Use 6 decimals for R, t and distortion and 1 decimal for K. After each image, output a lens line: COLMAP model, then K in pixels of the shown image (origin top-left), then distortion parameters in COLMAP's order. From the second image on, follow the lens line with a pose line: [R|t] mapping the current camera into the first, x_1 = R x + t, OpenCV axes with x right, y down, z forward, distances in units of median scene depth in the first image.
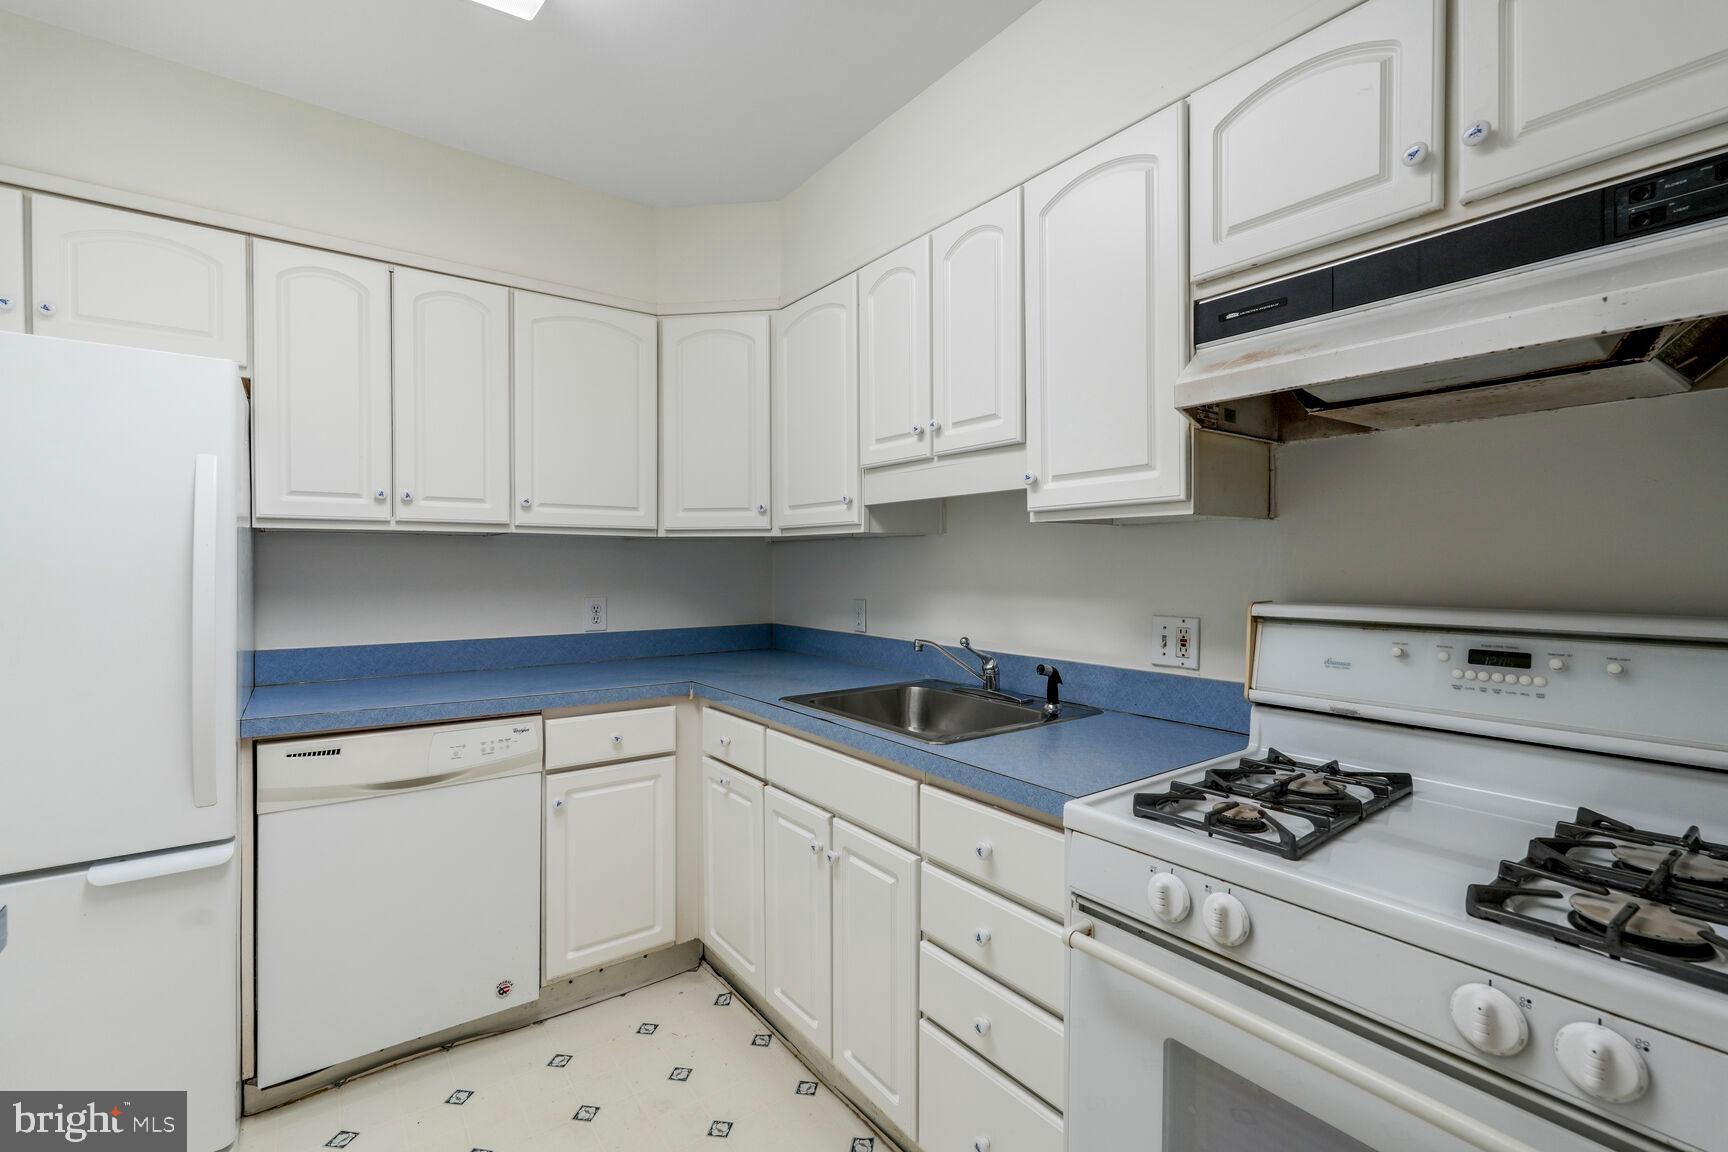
lens RADIAL K [[756.9, 0, 864.0], [0, 756.9, 576.0], [0, 0, 1]] dist [0.001091, 0.000161]
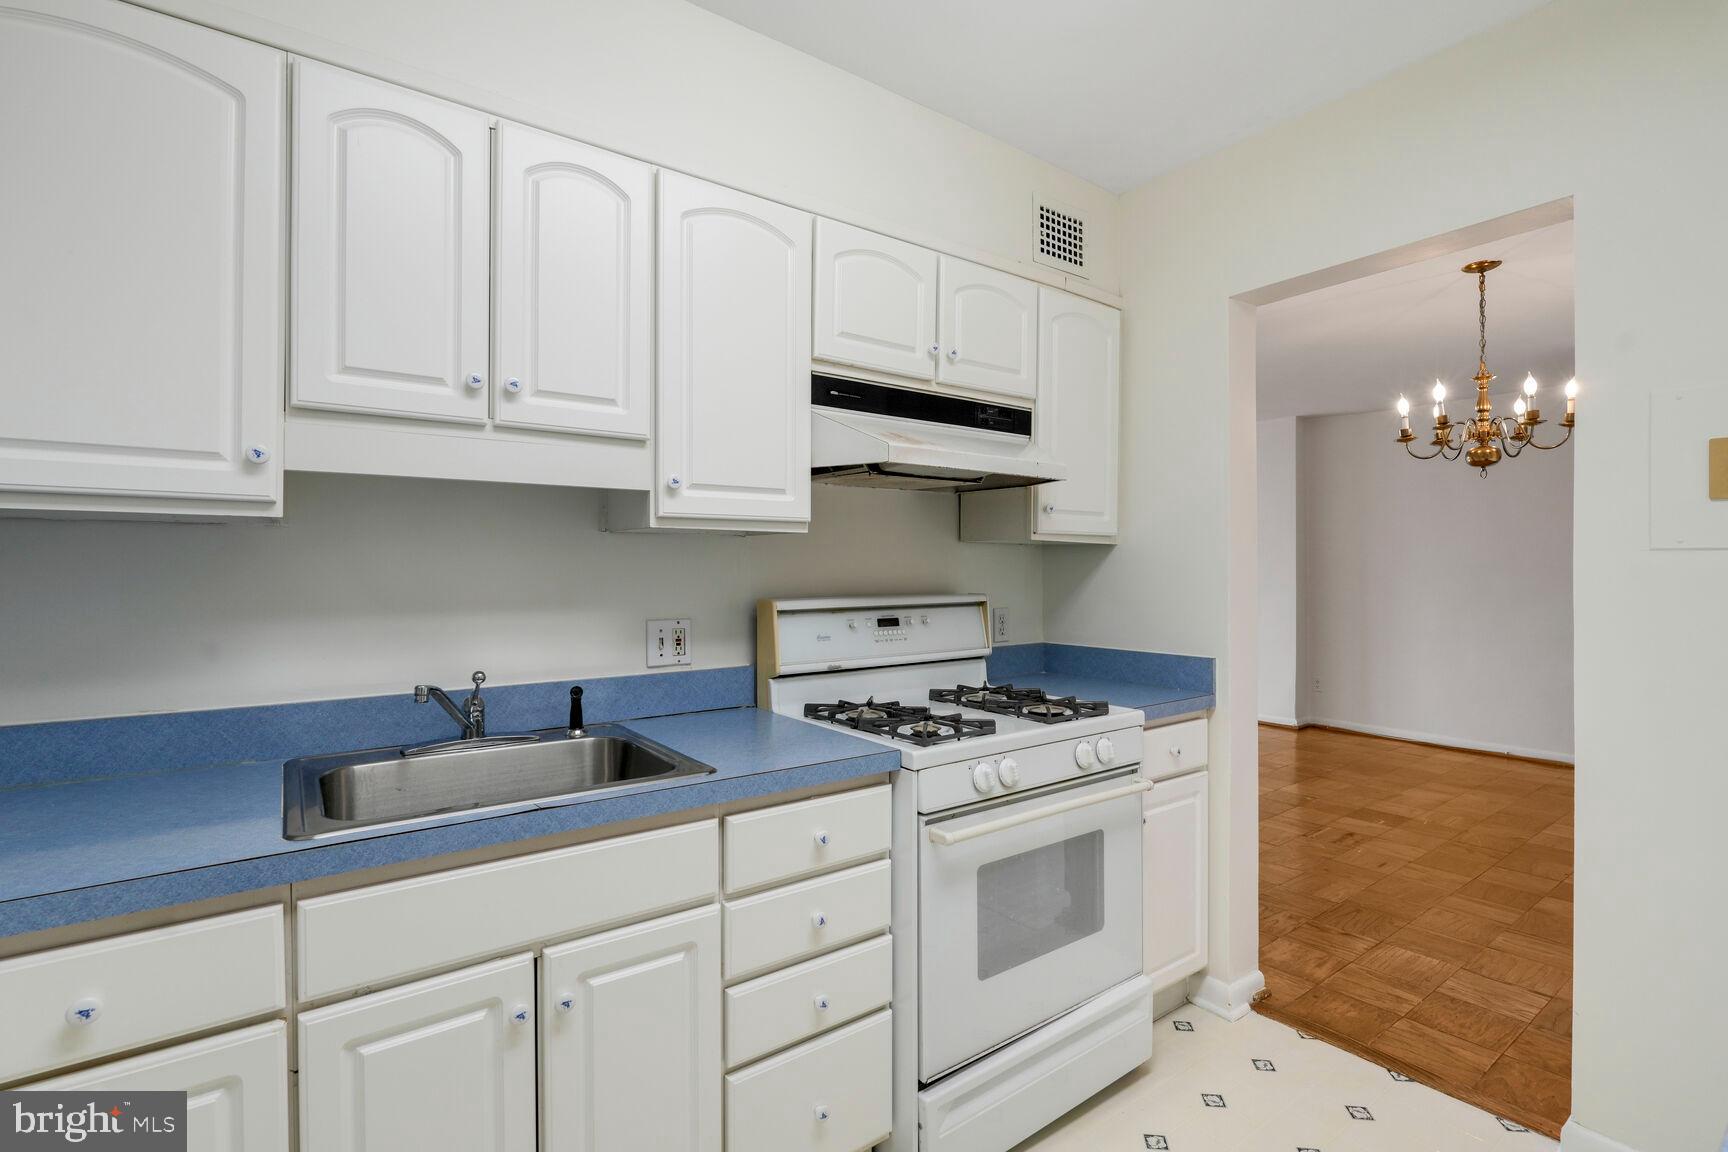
lens RADIAL K [[803.4, 0, 864.0], [0, 803.4, 576.0], [0, 0, 1]] dist [-0.001119, -0.000070]
pose [[0.009996, -0.007489, 0.999922, -0.786167], [0.019679, 0.999780, 0.007291, -0.012886], [-0.999756, 0.019605, 0.010141, 0.739432]]
